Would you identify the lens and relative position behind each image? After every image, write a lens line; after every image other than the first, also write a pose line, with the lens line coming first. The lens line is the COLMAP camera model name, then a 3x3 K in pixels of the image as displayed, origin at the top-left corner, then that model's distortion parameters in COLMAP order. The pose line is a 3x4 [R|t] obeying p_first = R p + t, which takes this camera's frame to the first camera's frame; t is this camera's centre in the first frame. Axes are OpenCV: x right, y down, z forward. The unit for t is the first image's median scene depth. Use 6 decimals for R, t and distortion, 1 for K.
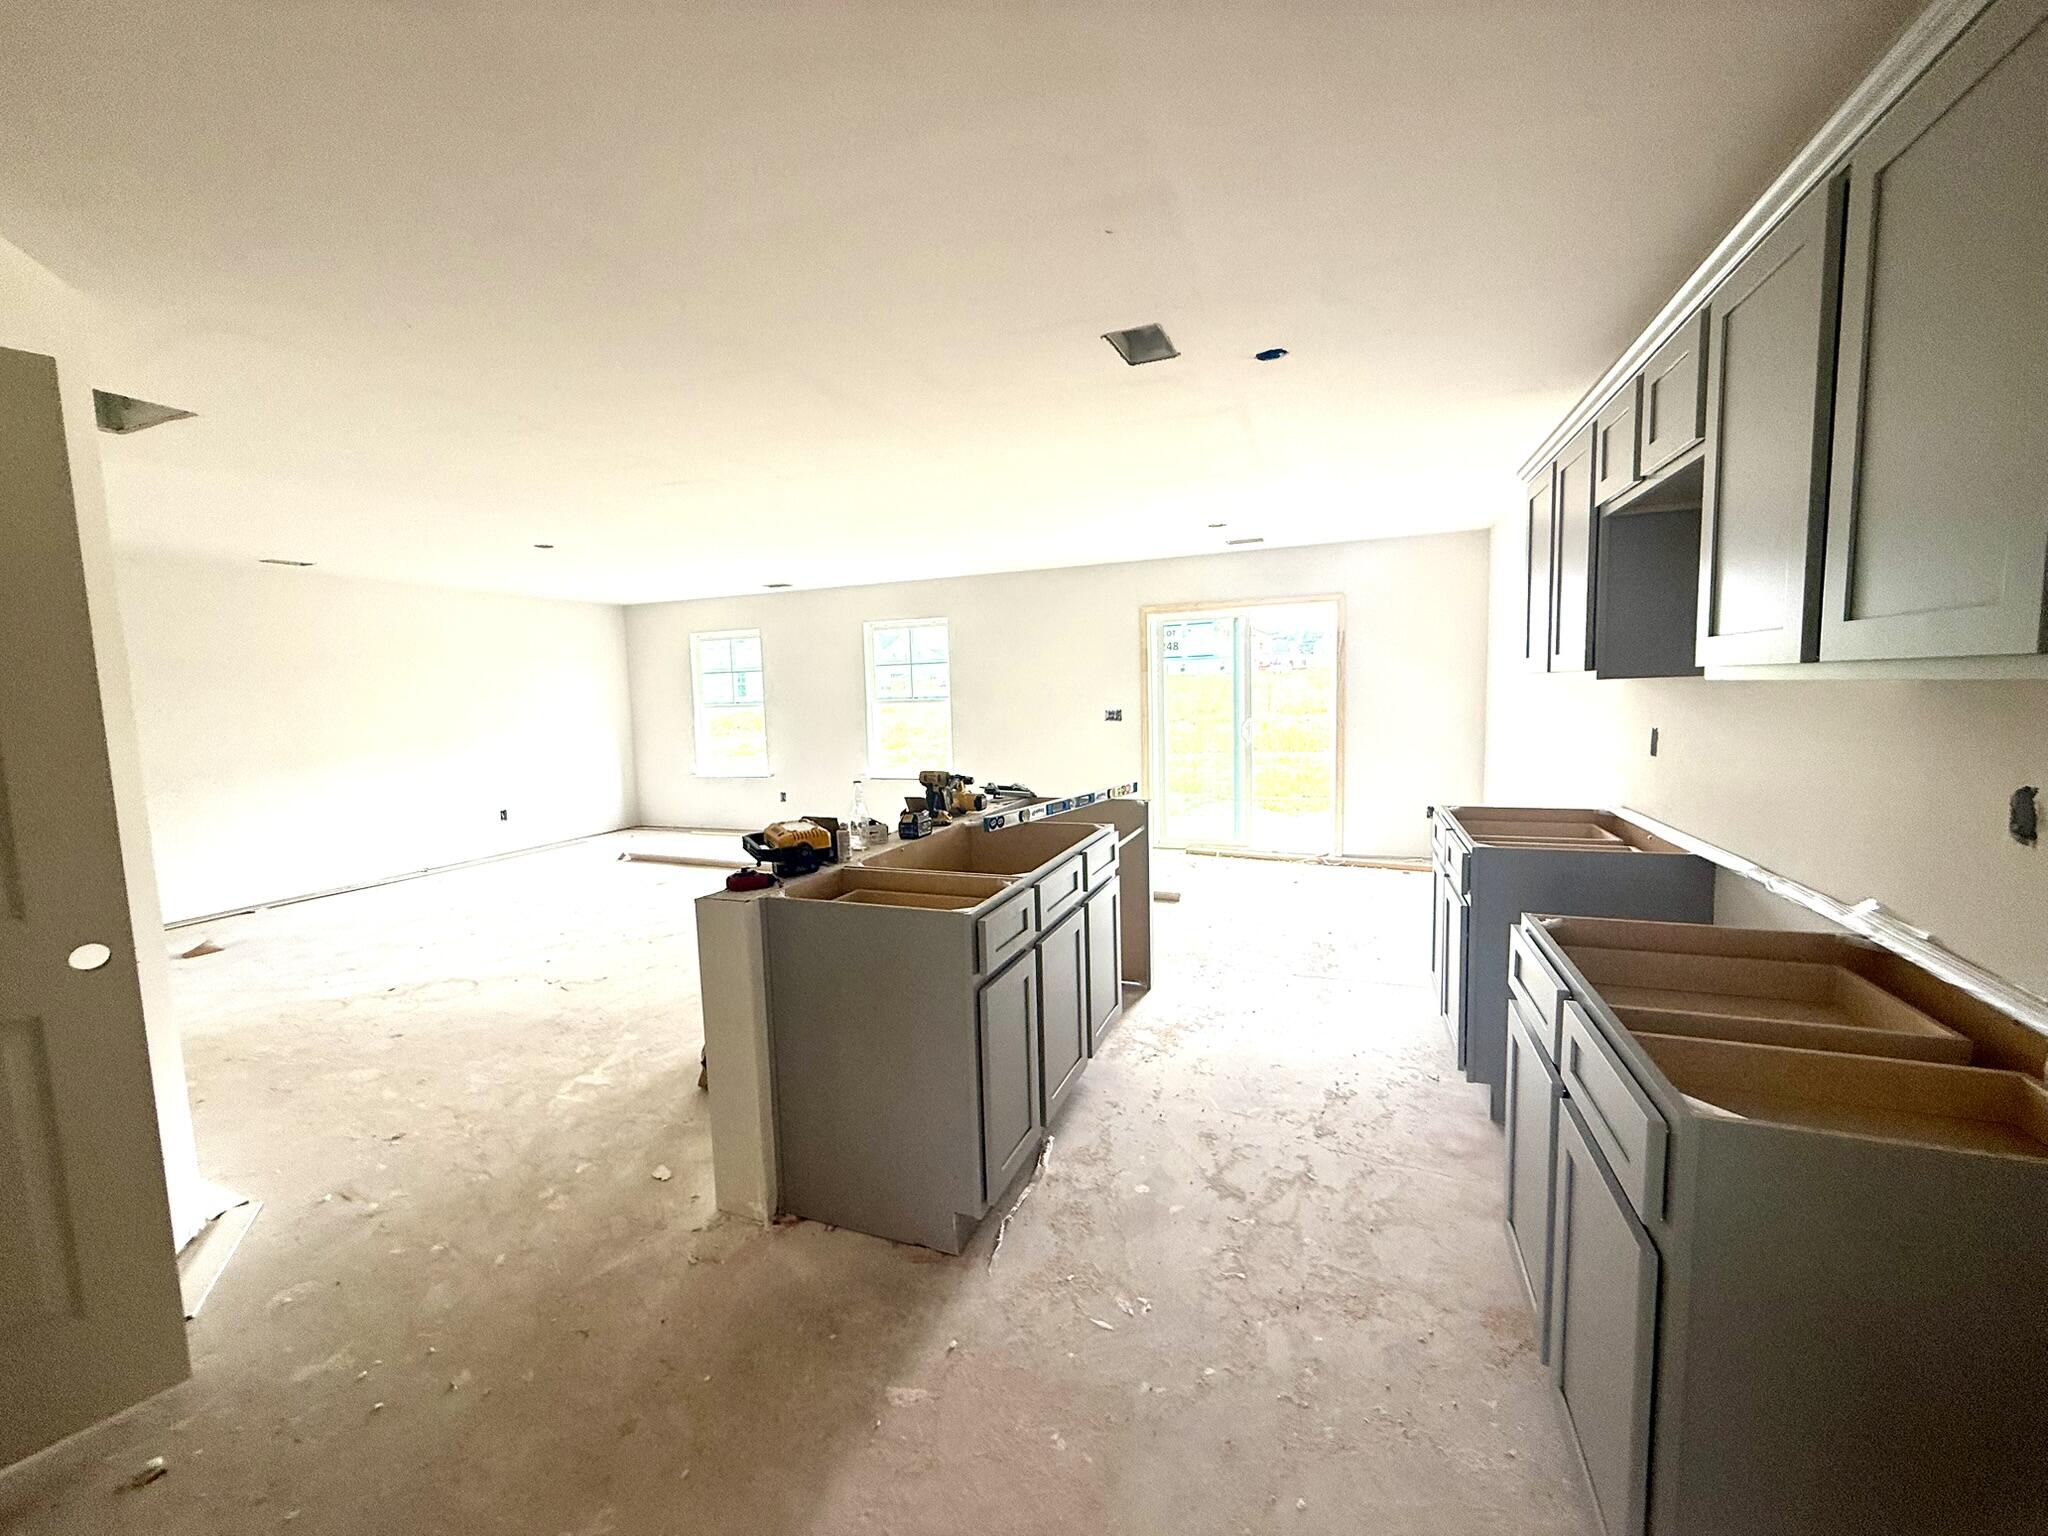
lens RADIAL K [[815.6, 0, 1019.9], [0, 815.6, 762.7], [0, 0, 1]] dist [0.001022, 0.000558]
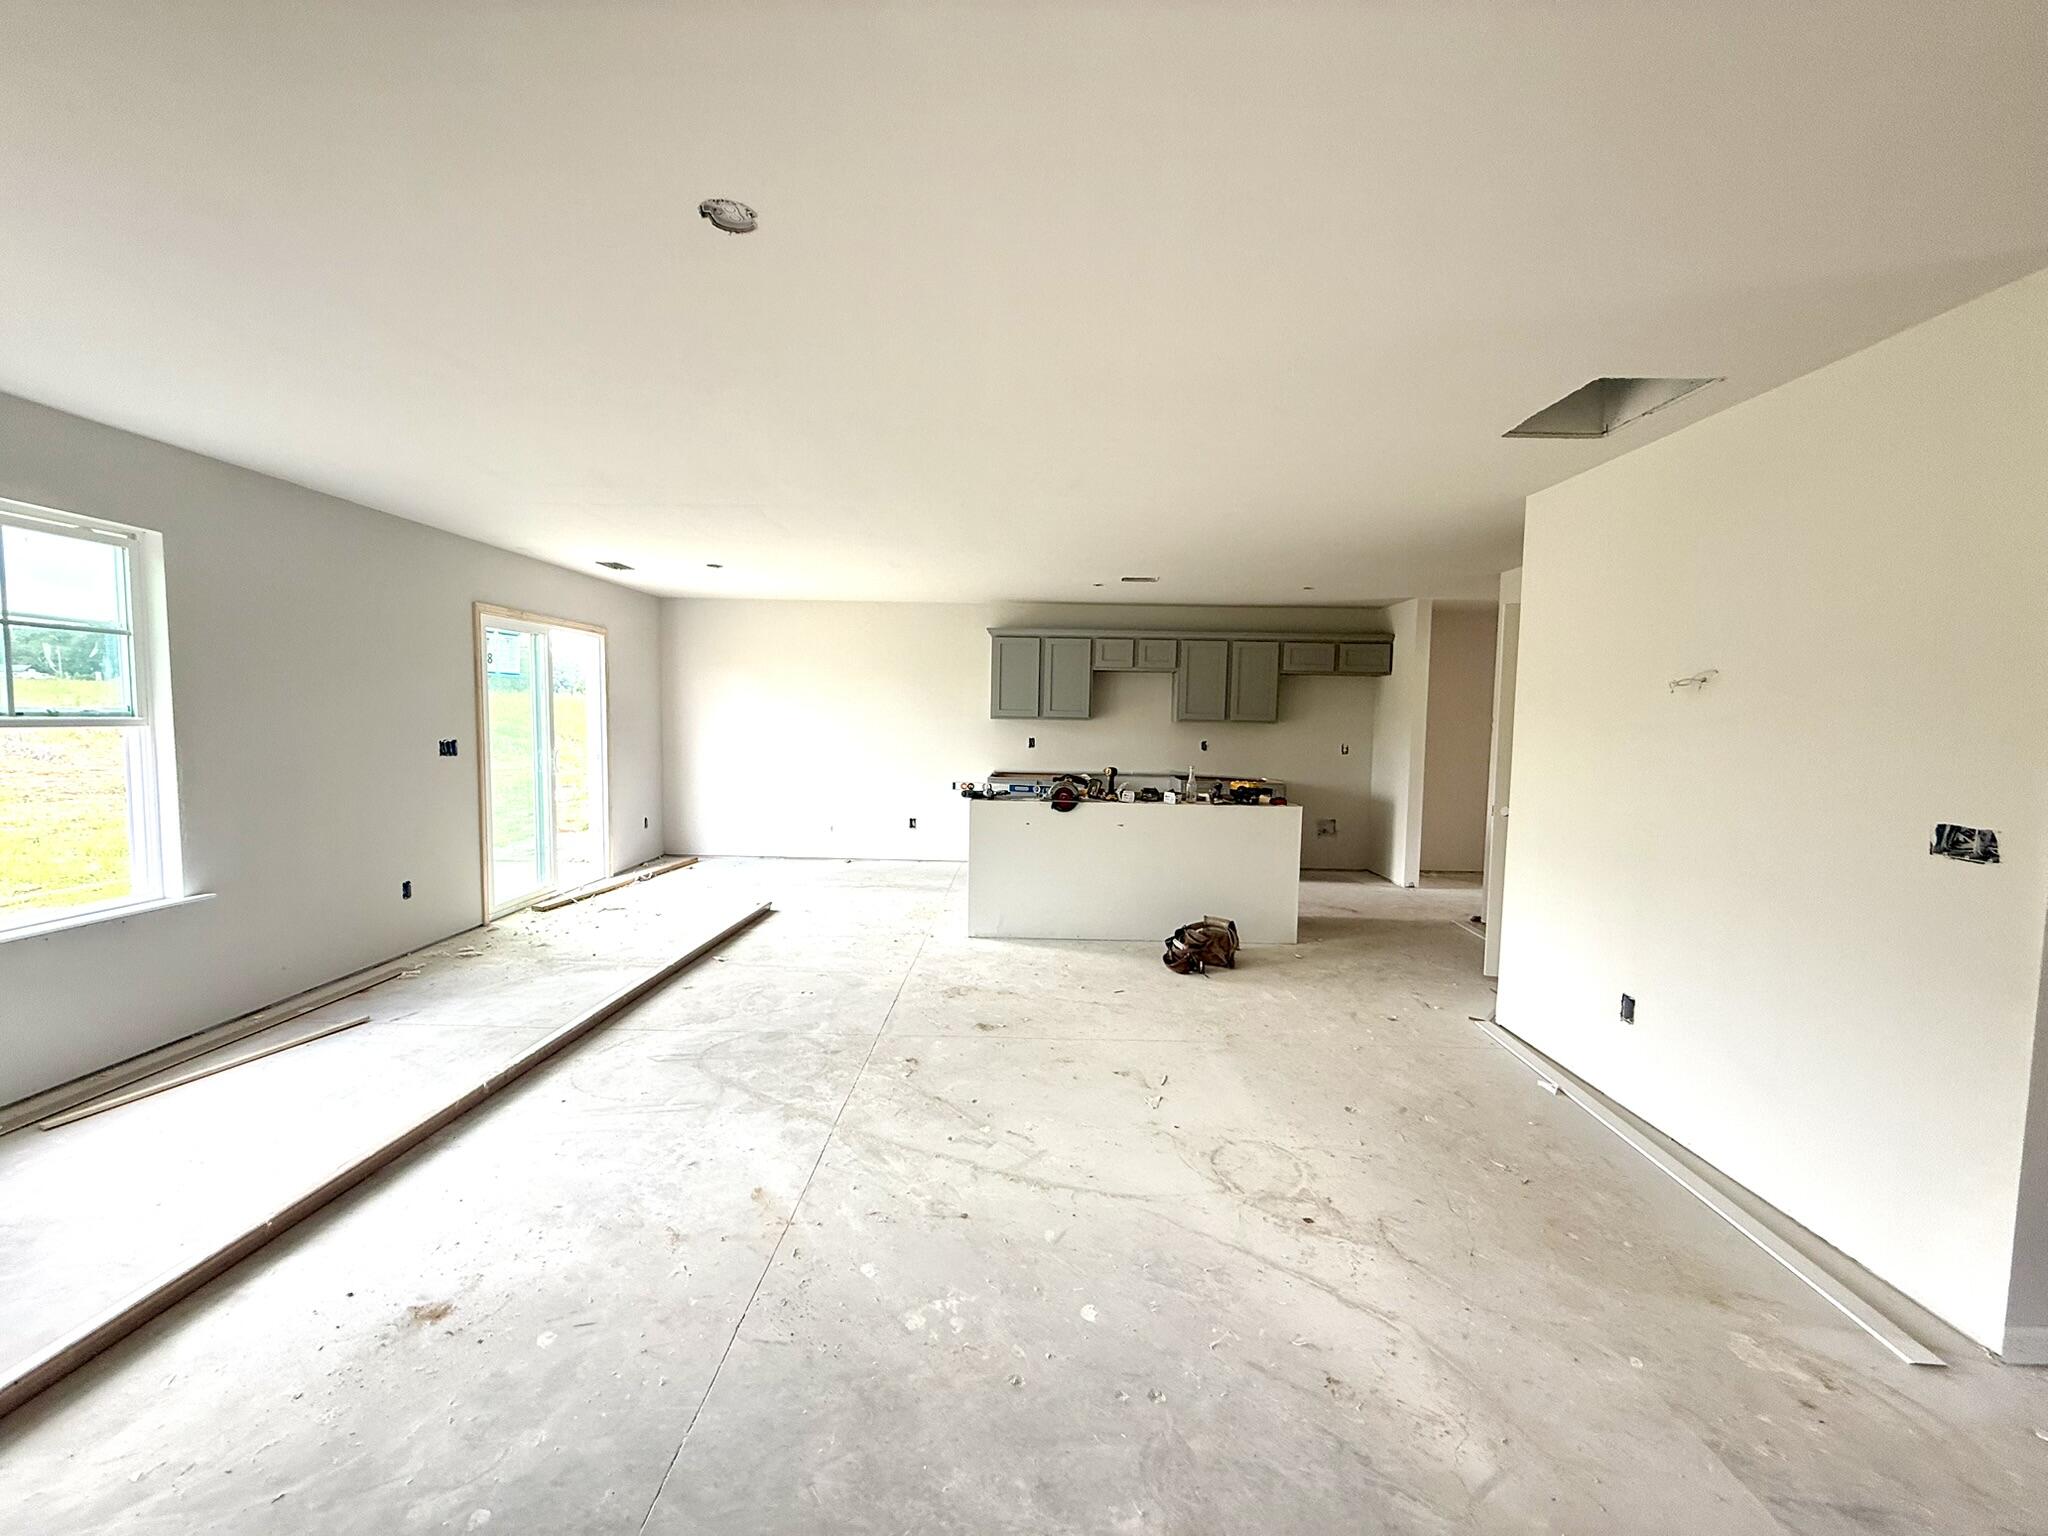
lens RADIAL K [[815.6, 0, 1022.2], [0, 815.6, 766.7], [0, 0, 1]] dist [0.001022, 0.000558]
pose [[-0.355228, -0.035568, 0.934103, -0.707237], [0.074483, 0.995022, 0.066212, -0.051676], [-0.931808, 0.093095, -0.350810, 0.786862]]
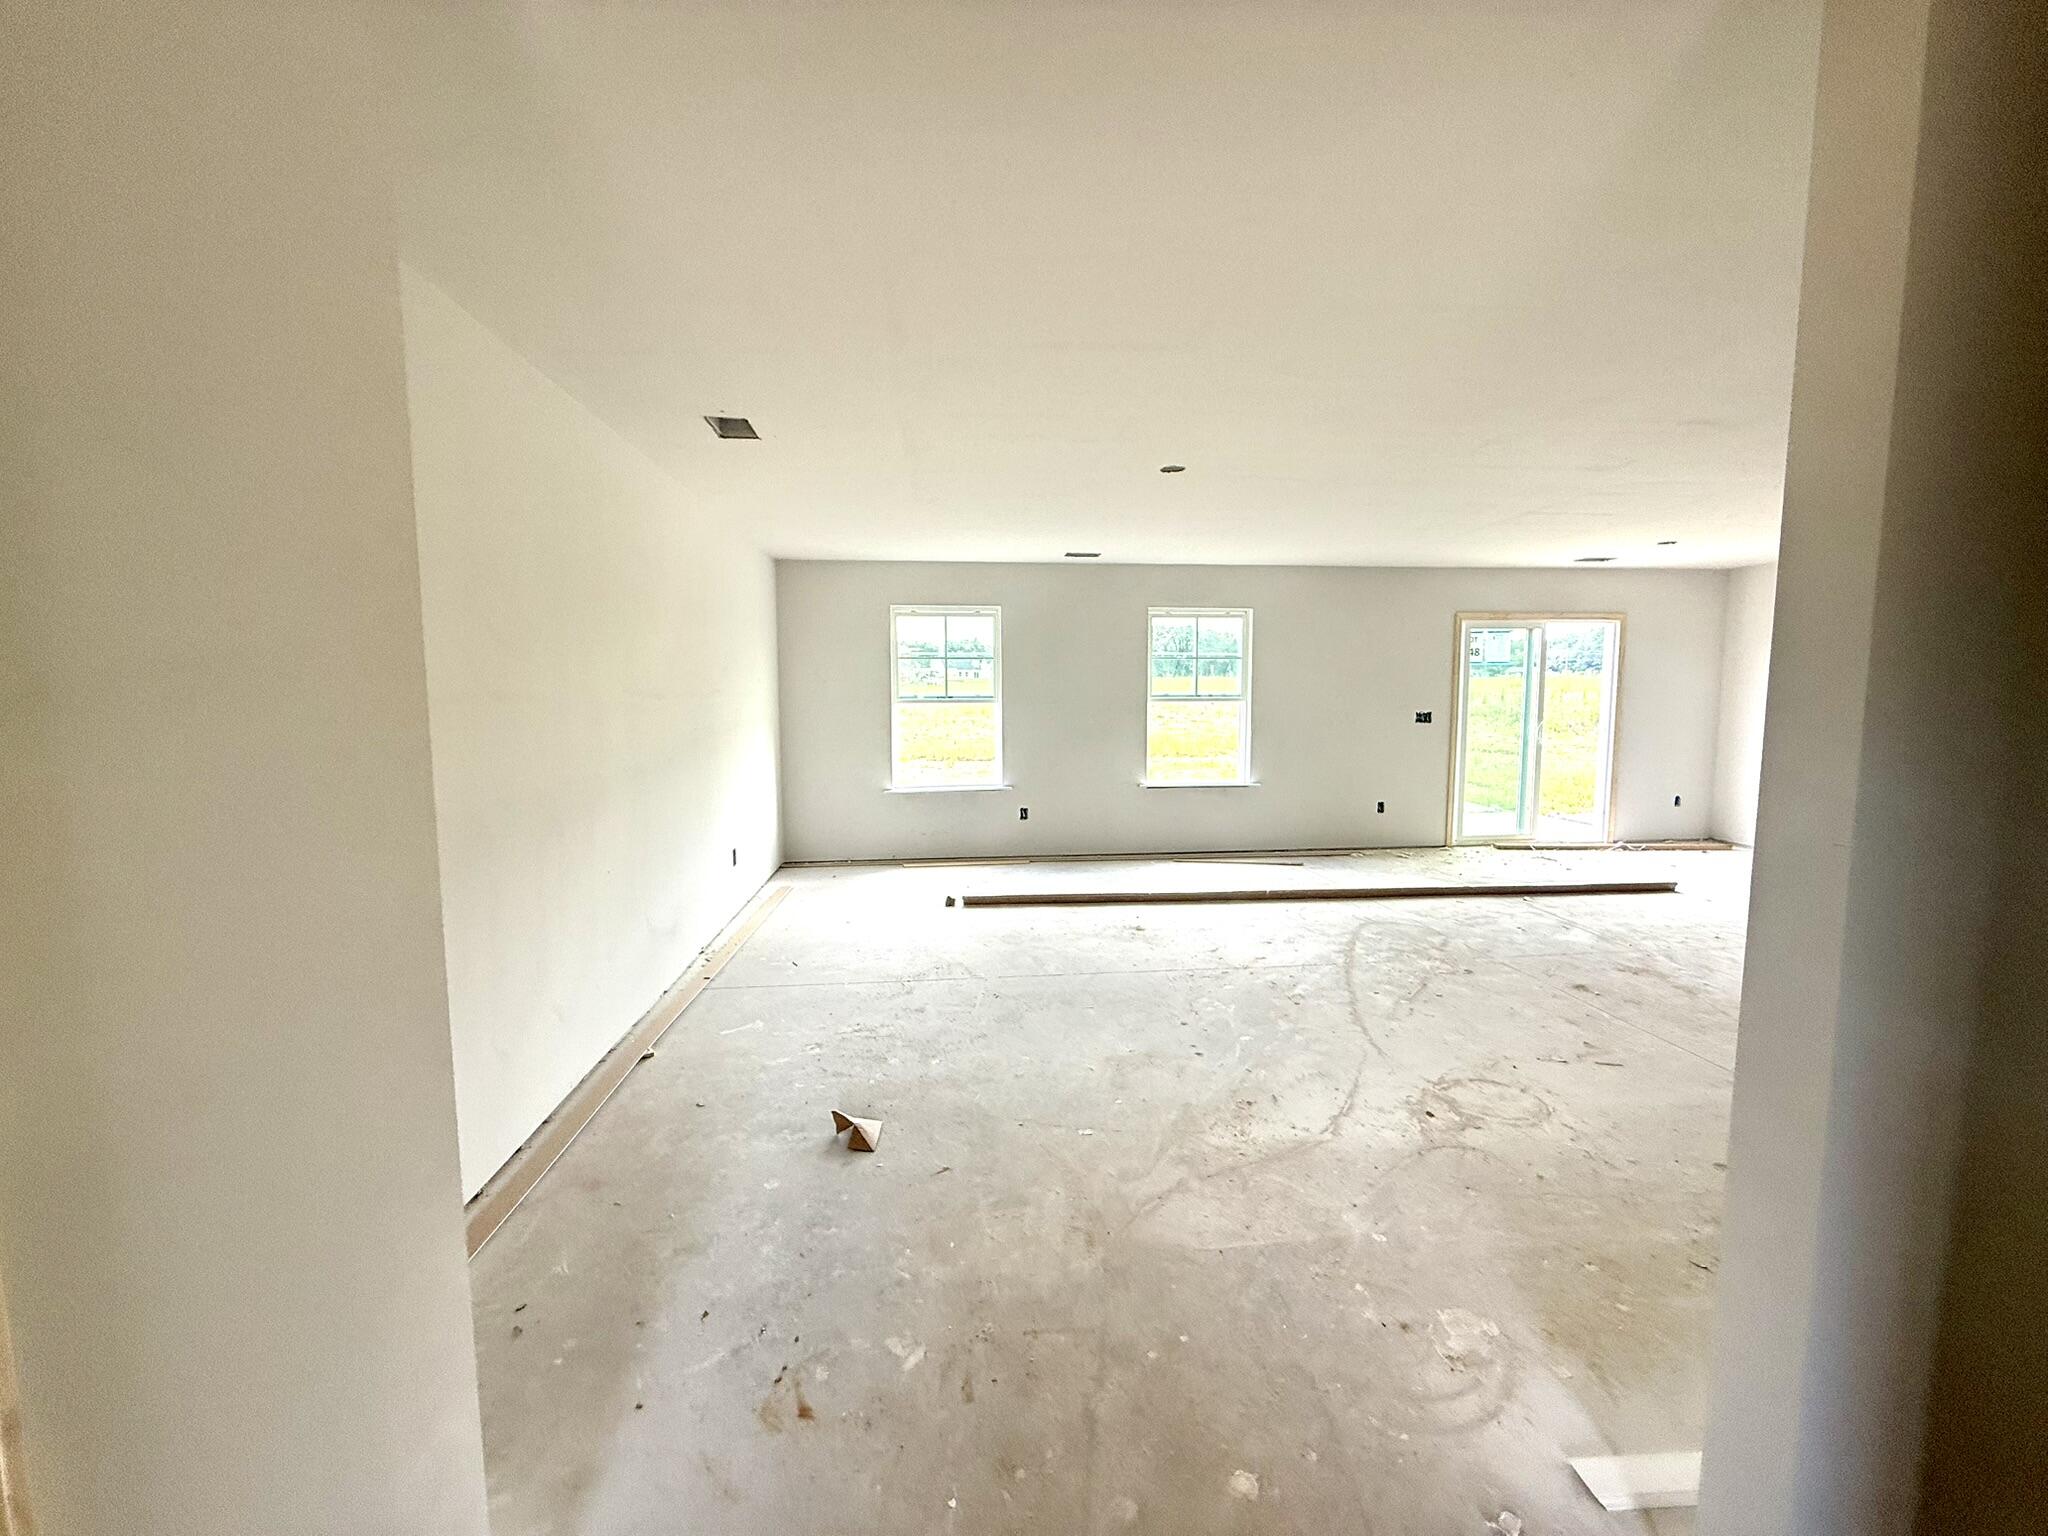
lens RADIAL K [[815.6, 0, 1023.9], [0, 815.6, 770.2], [0, 0, 1]] dist [0.001022, 0.000558]
pose [[0.888713, -0.016783, 0.458157, -0.787682], [0.017768, 0.999840, 0.002160, -0.003747], [-0.458120, 0.006221, 0.888869, 0.327030]]
